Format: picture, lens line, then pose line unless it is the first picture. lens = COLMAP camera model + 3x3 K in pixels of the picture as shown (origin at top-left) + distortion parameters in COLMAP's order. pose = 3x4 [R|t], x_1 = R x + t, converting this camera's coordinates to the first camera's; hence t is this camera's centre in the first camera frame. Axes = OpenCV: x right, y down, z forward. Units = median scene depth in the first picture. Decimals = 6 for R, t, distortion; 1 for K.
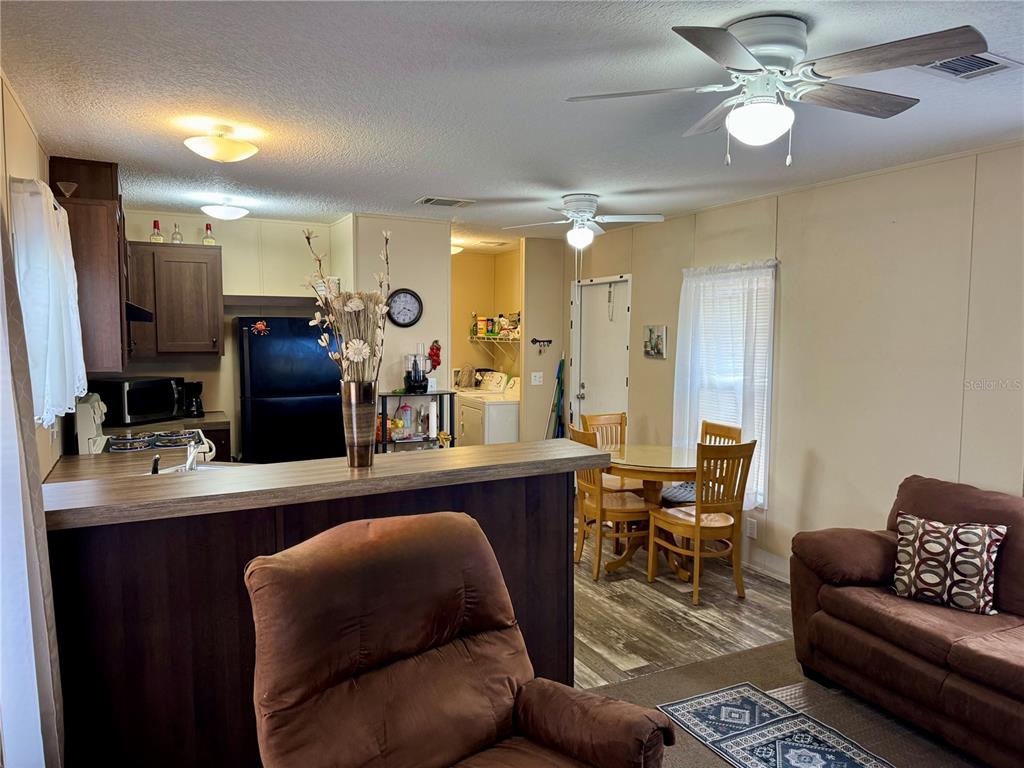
lens RADIAL K [[725.4, 0, 506.9], [0, 725.4, 386.0], [0, 0, 1]] dist [0.048284, -0.049330]
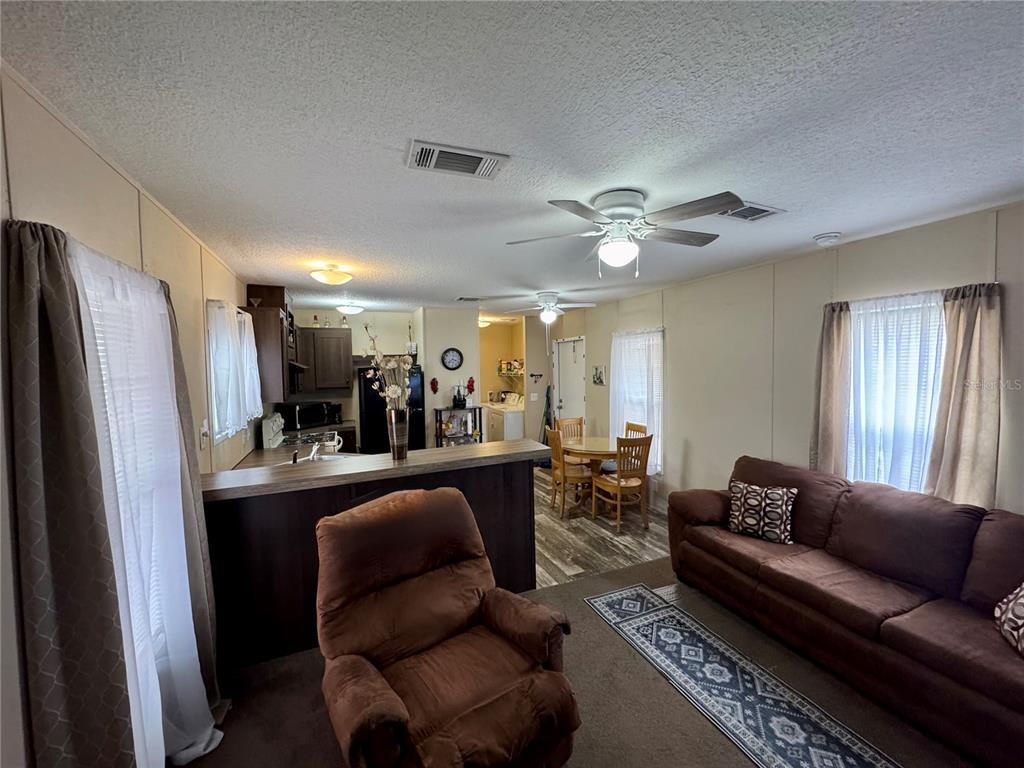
lens RADIAL K [[412.3, 0, 509.8], [0, 412.3, 383.7], [0, 0, 1]] dist [0.002016, 0.000547]
pose [[0.997831, -0.022074, -0.062019, 0.096112], [0.020028, 0.999241, -0.033413, -0.022288], [0.062710, 0.032098, 0.997516, 0.034574]]
